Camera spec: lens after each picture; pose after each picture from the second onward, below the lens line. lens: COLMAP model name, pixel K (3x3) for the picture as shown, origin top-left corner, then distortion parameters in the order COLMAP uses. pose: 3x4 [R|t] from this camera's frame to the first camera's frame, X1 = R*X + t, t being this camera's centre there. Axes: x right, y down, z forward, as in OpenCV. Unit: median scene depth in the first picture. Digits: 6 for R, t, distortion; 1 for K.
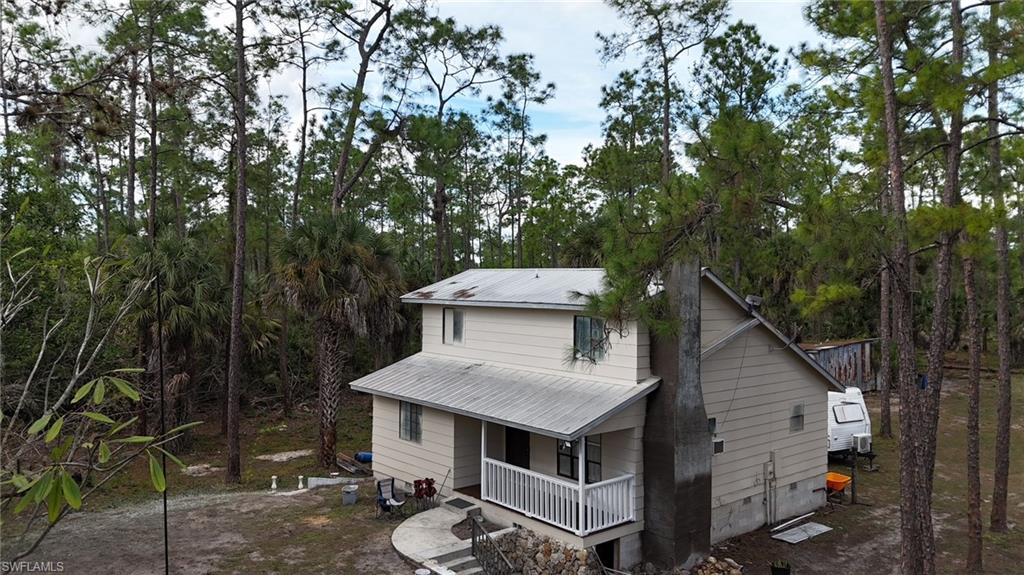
lens RADIAL K [[750.7, 0, 511.7], [0, 750.7, 288.0], [0, 0, 1]] dist [0.091488, -0.092693]
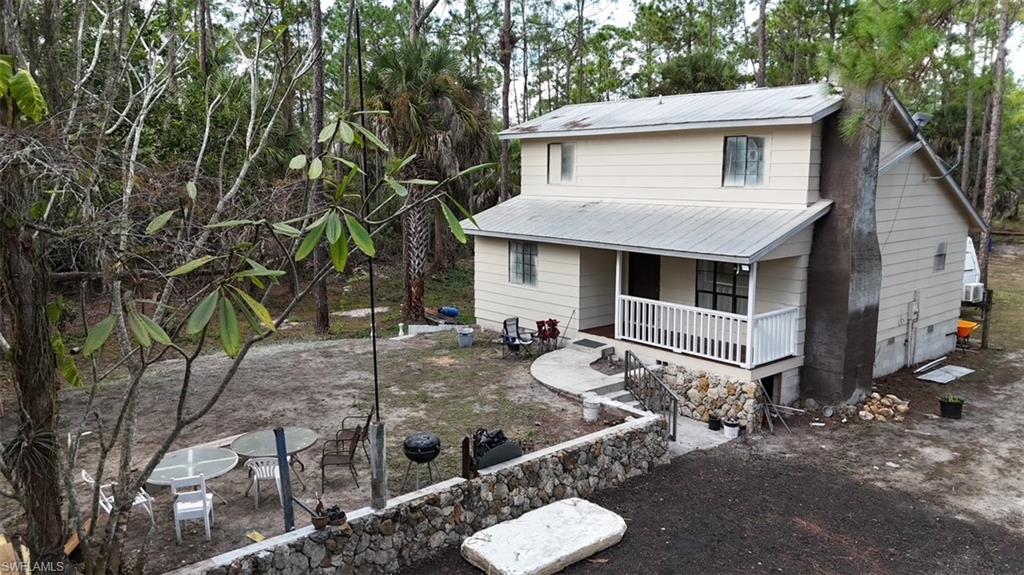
lens RADIAL K [[750.7, 0, 511.2], [0, 750.7, 288.1], [0, 0, 1]] dist [0.091488, -0.092693]
pose [[0.999978, -0.006495, 0.001150, -0.163137], [0.006259, 0.989381, 0.145214, 0.078981], [-0.002081, -0.145203, 0.989400, 0.086070]]
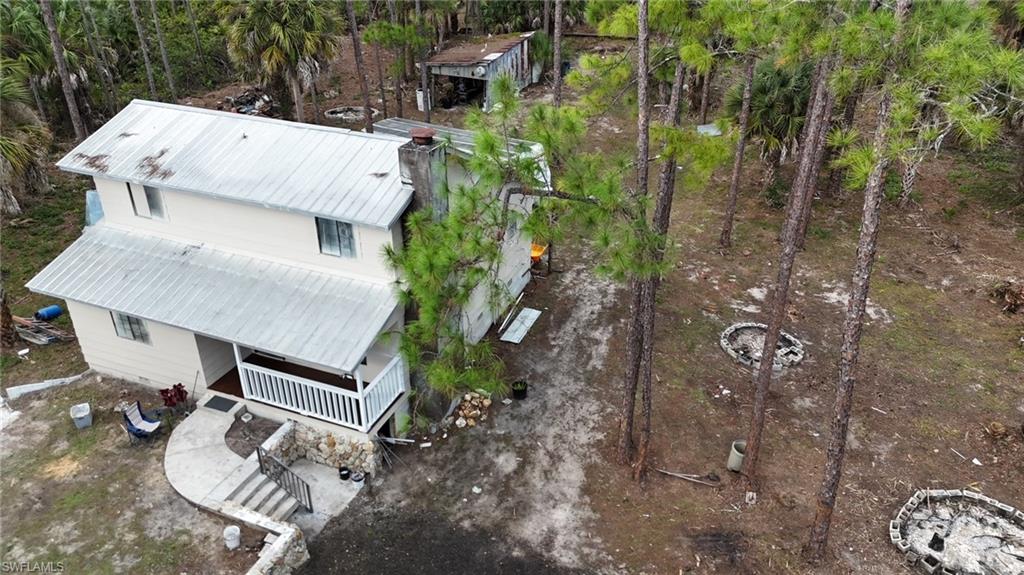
lens RADIAL K [[750.7, 0, 511.5], [0, 750.7, 287.7], [0, 0, 1]] dist [0.091488, -0.092693]
pose [[0.891676, -0.228113, 0.390997, -0.081426], [0.012492, 0.875820, 0.482477, -0.311437], [-0.452502, -0.425329, 0.783797, 0.118062]]
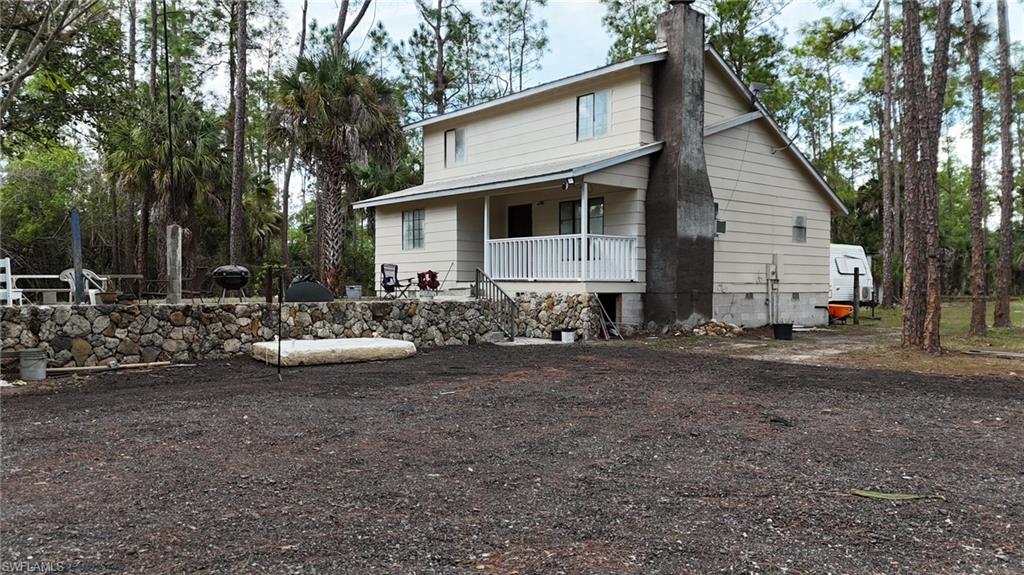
lens RADIAL K [[750.7, 0, 511.7], [0, 750.7, 288.9], [0, 0, 1]] dist [0.091488, -0.092693]
pose [[0.999996, -0.002578, -0.000947, -0.002633], [0.002572, 0.999981, -0.005626, 0.284928], [0.000962, 0.005623, 0.999984, 0.001179]]
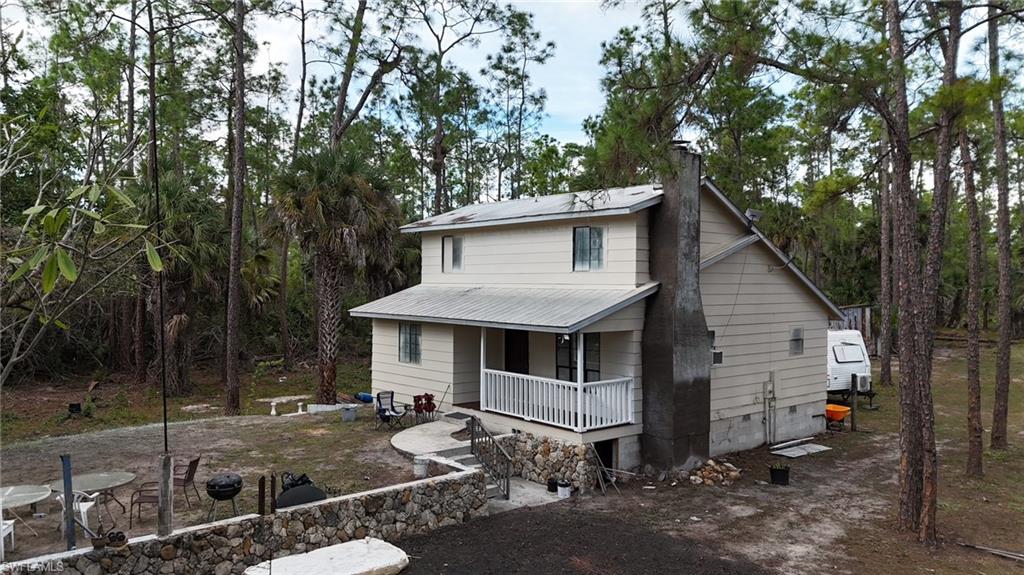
lens RADIAL K [[750.7, 0, 511.7], [0, 750.7, 288.1], [0, 0, 1]] dist [0.091488, -0.092693]
pose [[0.999999, -0.000654, -0.000766, 0.002078], [0.000653, 0.999997, -0.002444, 0.115473], [0.000767, 0.002443, 0.999997, 0.001978]]
